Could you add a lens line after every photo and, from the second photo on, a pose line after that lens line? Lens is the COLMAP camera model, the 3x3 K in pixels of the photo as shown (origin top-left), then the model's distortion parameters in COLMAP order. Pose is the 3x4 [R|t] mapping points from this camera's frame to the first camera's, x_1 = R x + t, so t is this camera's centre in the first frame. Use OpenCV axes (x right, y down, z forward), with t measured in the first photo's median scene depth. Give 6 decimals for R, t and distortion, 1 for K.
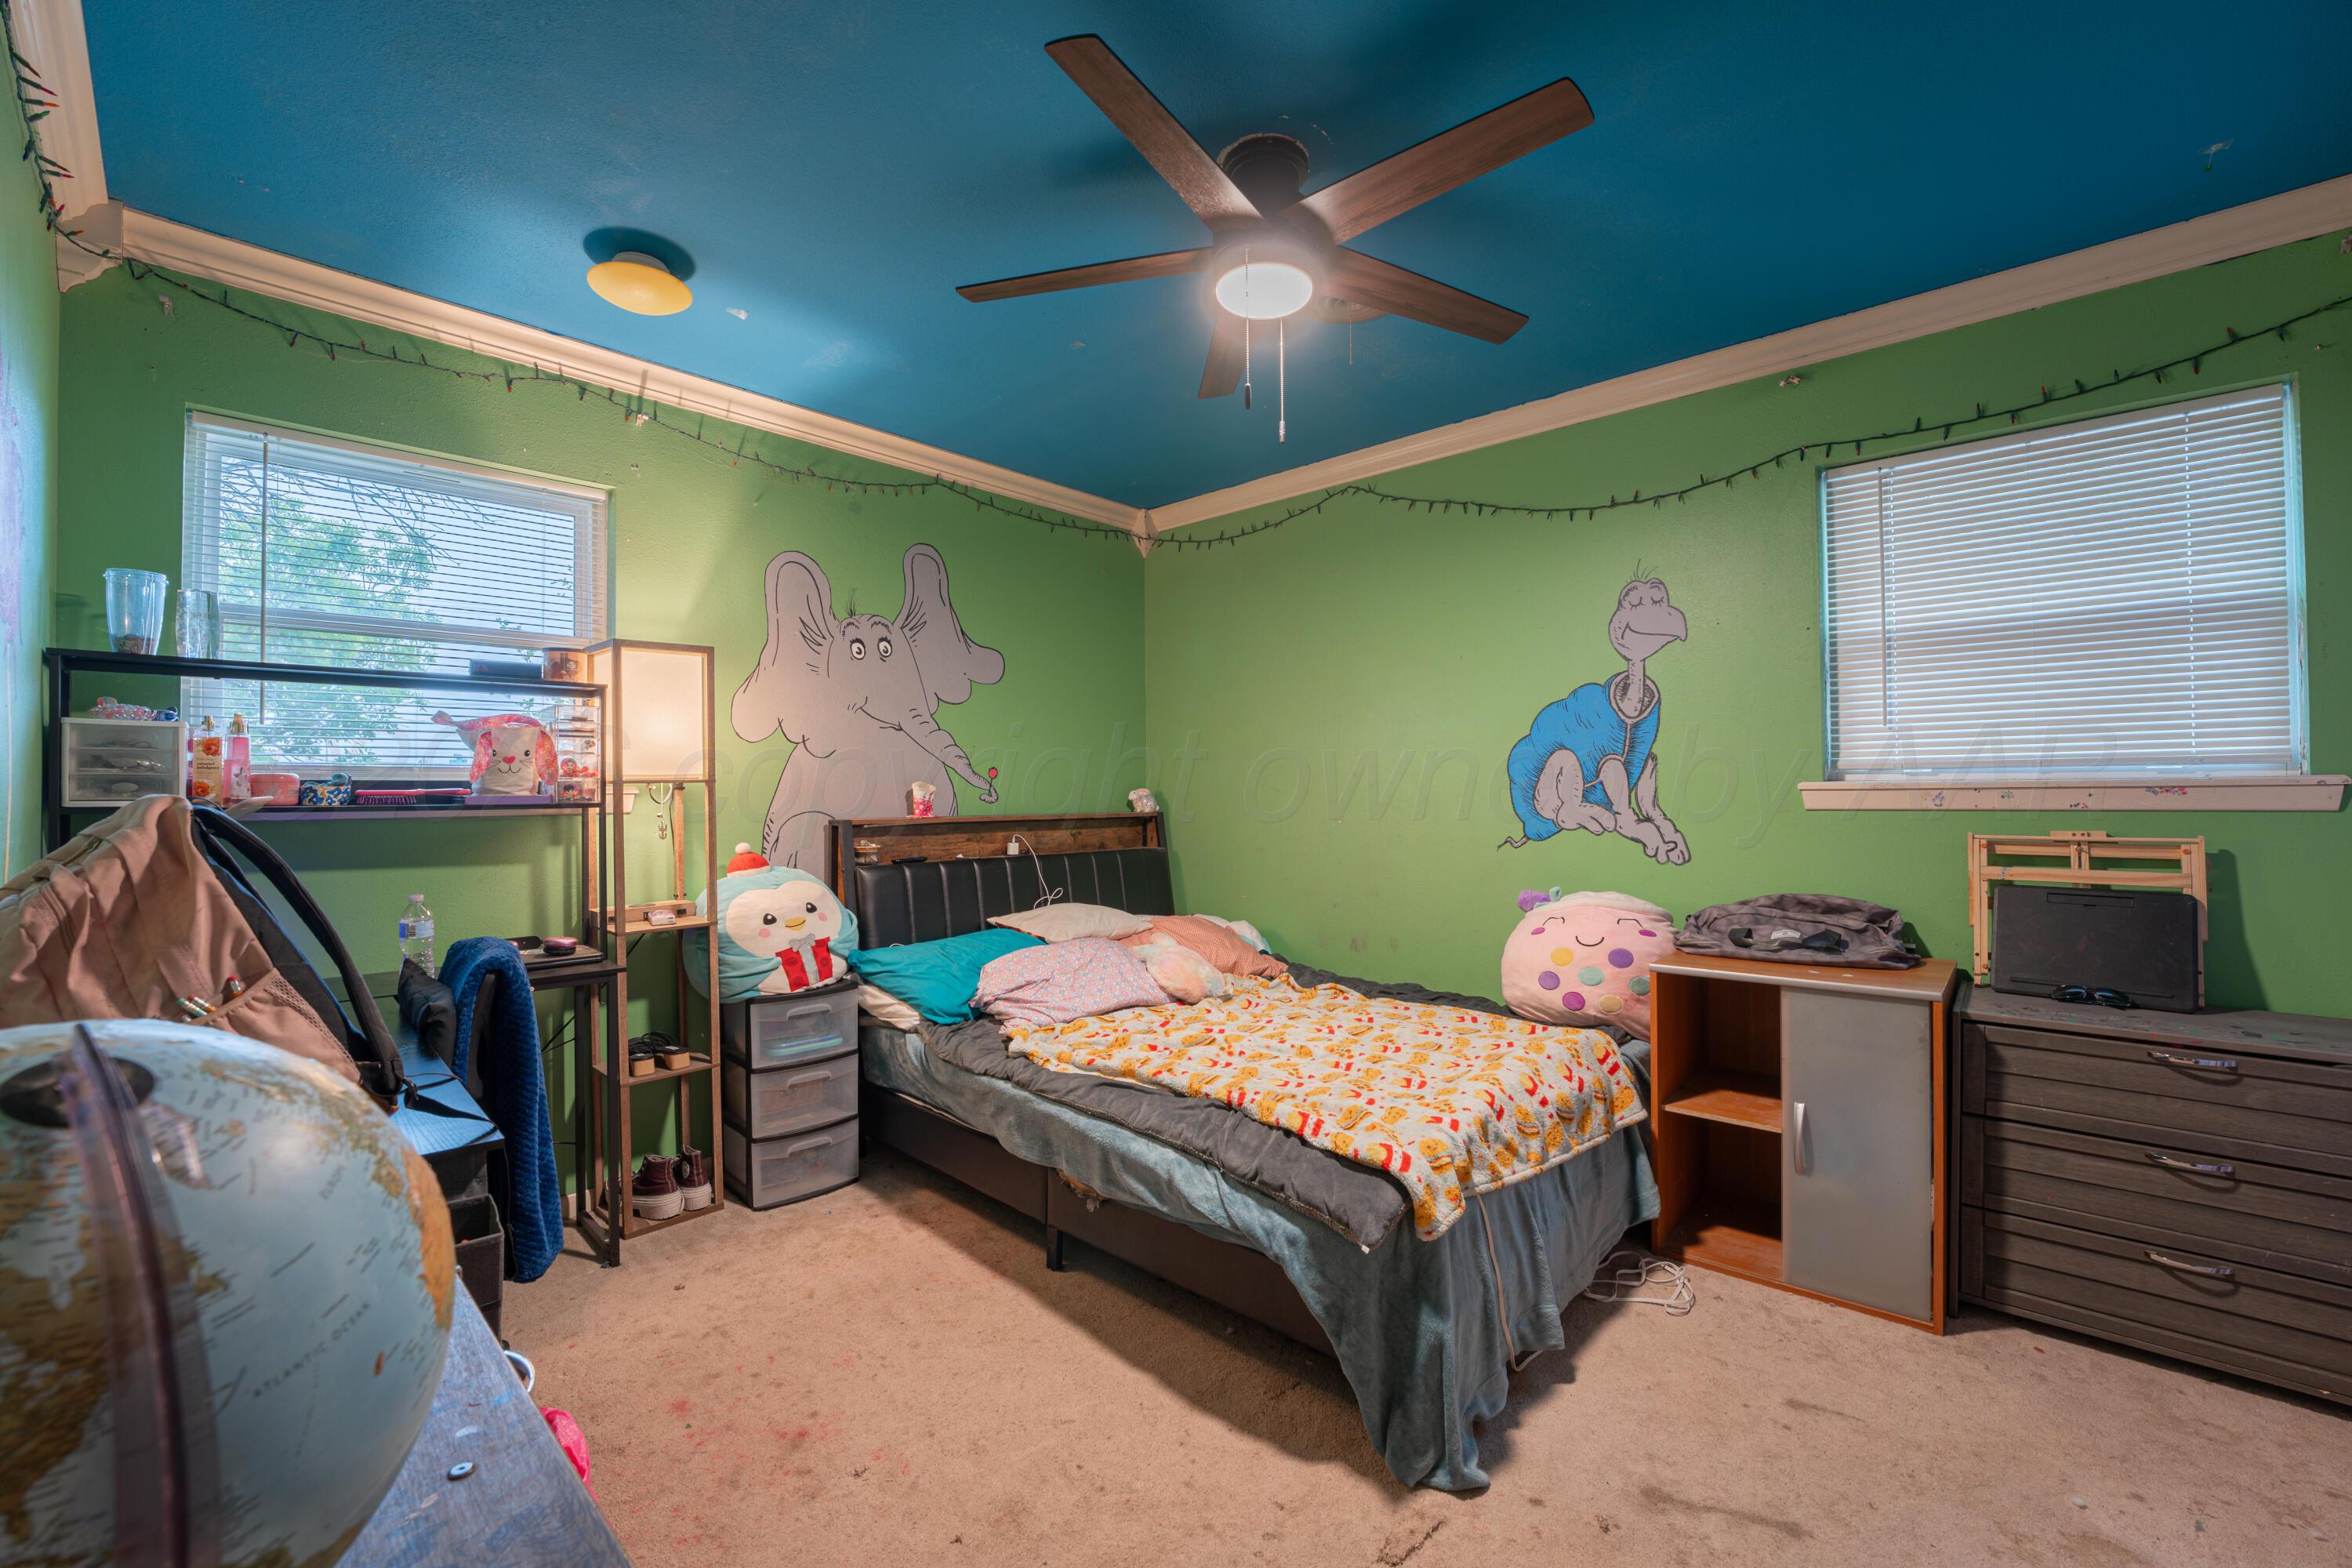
lens RADIAL K [[956.7, 0, 1174.9], [0, 956.7, 785.0], [0, 0, 1]] dist [-0.030355, 0.002988]
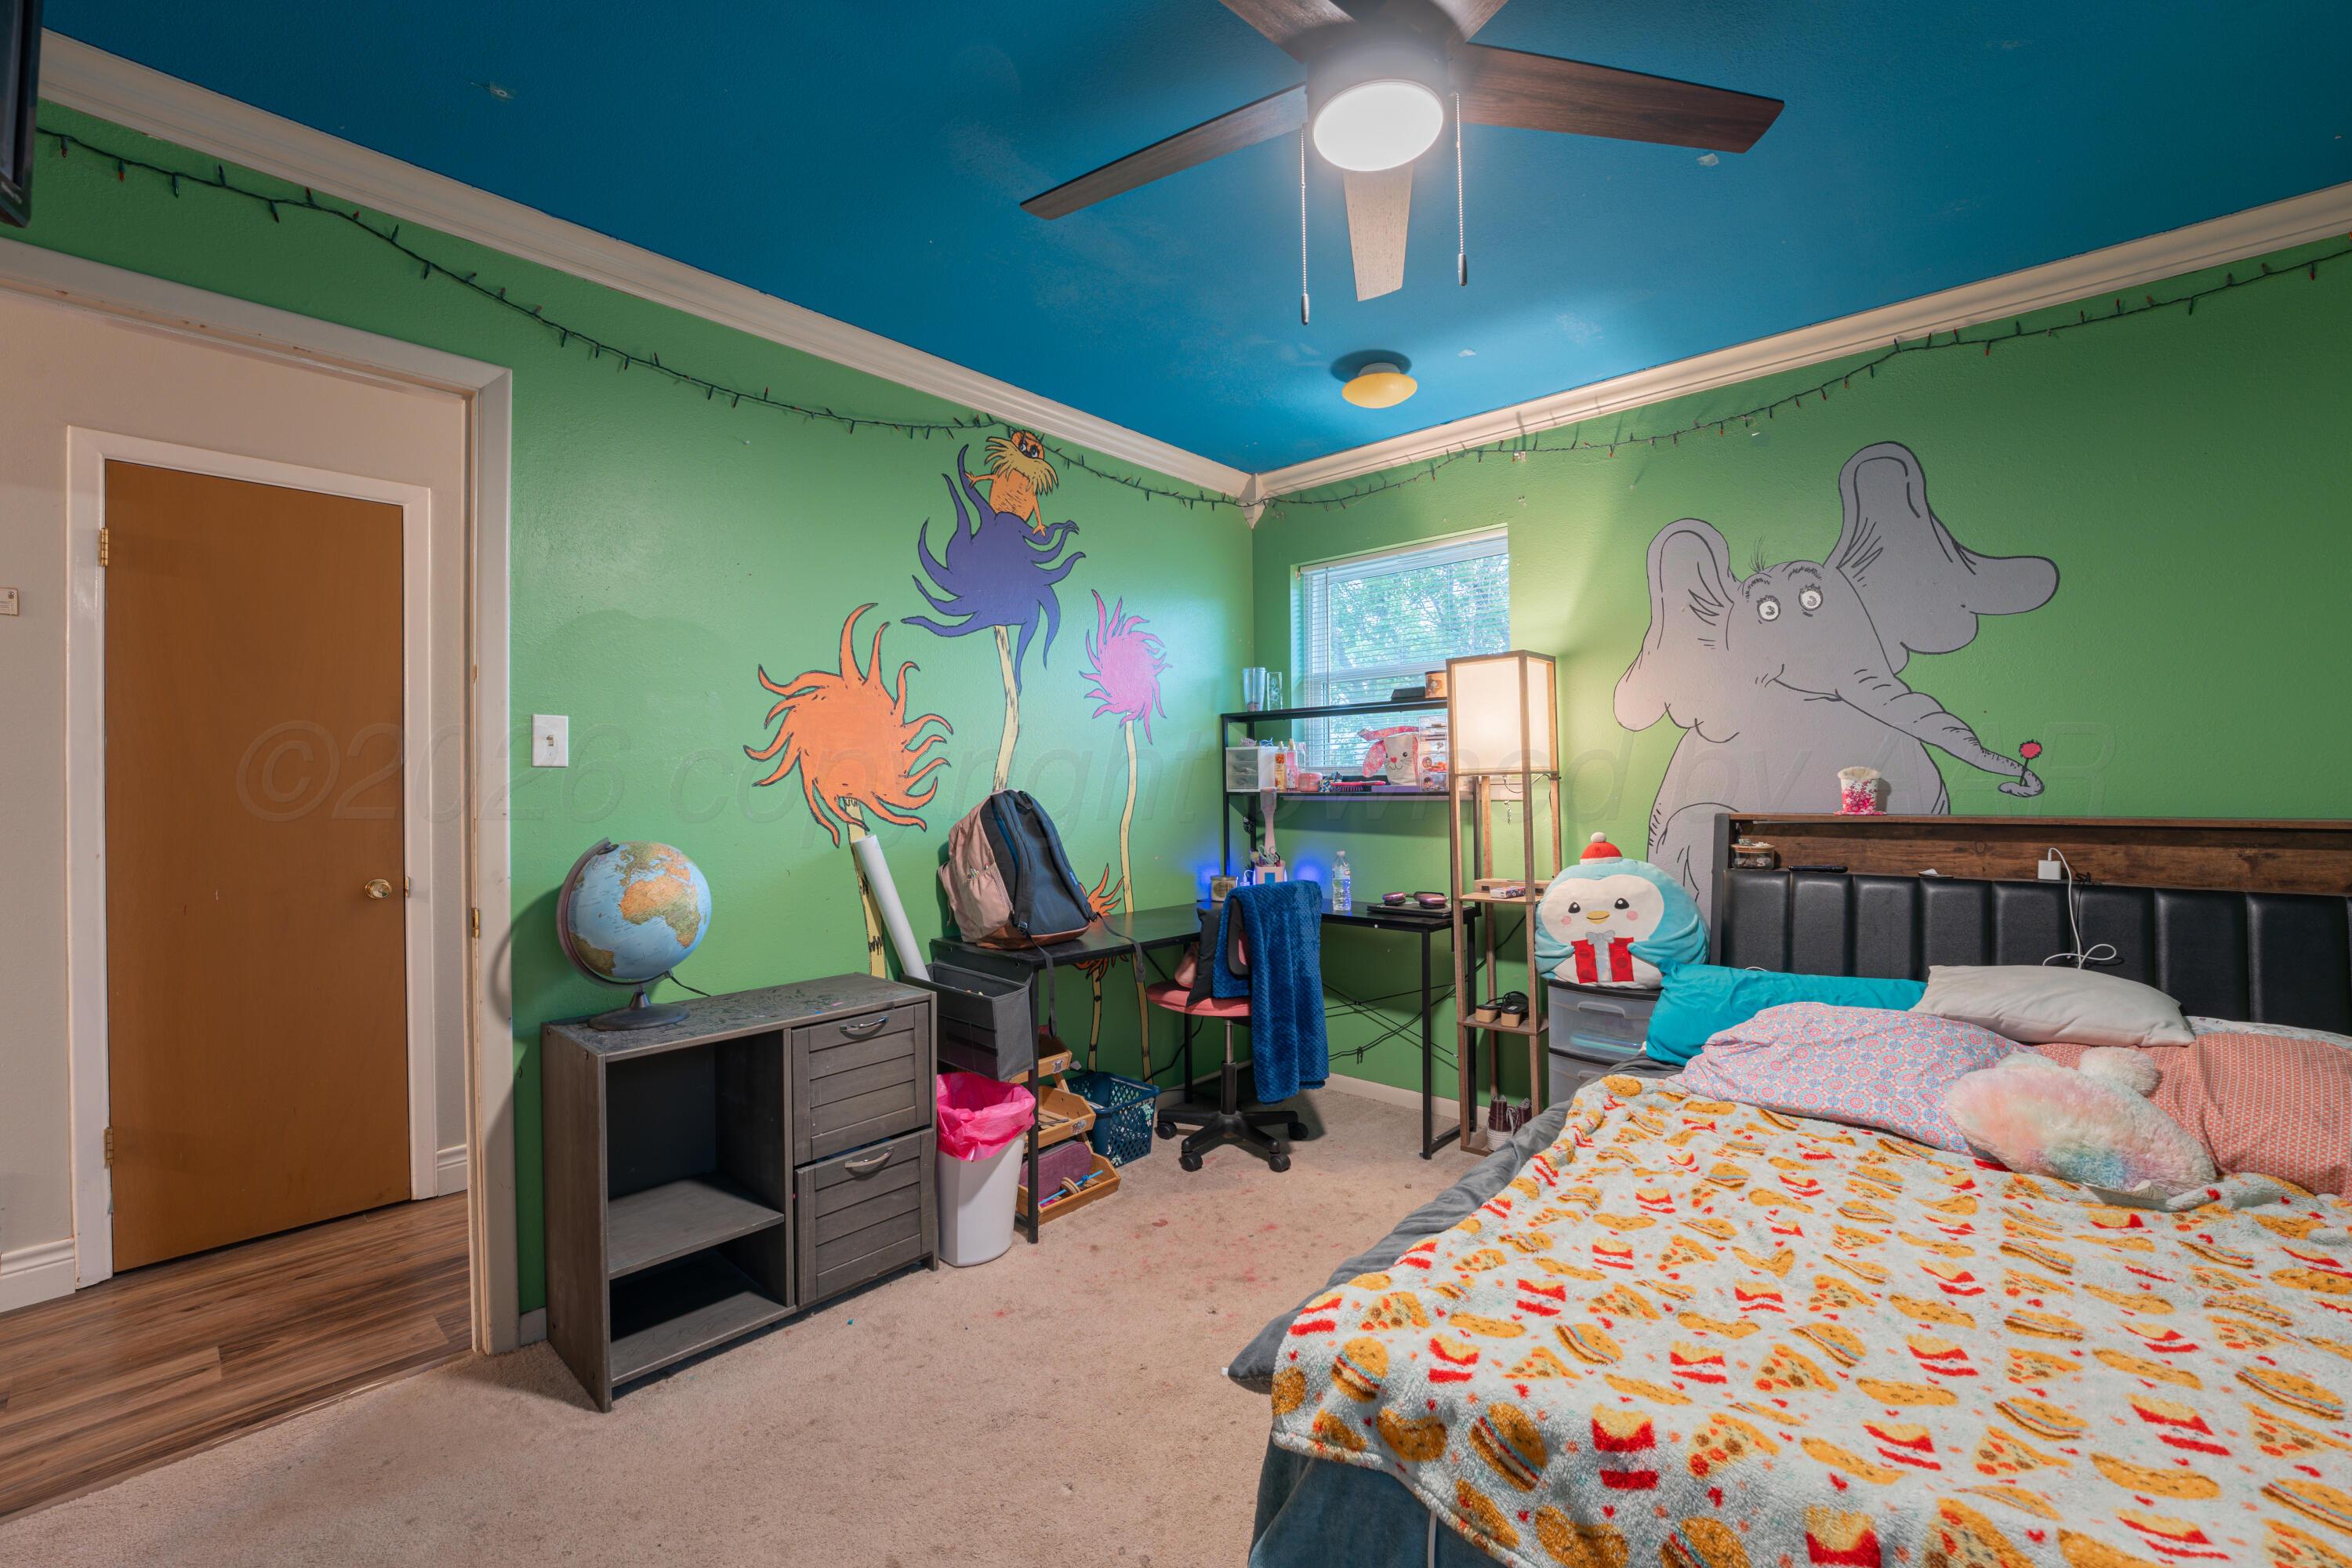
lens RADIAL K [[956.7, 0, 1176.7], [0, 956.7, 782.5], [0, 0, 1]] dist [-0.030355, 0.002988]
pose [[0.012430, 0.002339, -0.999920, 0.573855], [0.016642, 0.999858, 0.002546, -0.002210], [0.999784, -0.016673, 0.012389, 0.558994]]
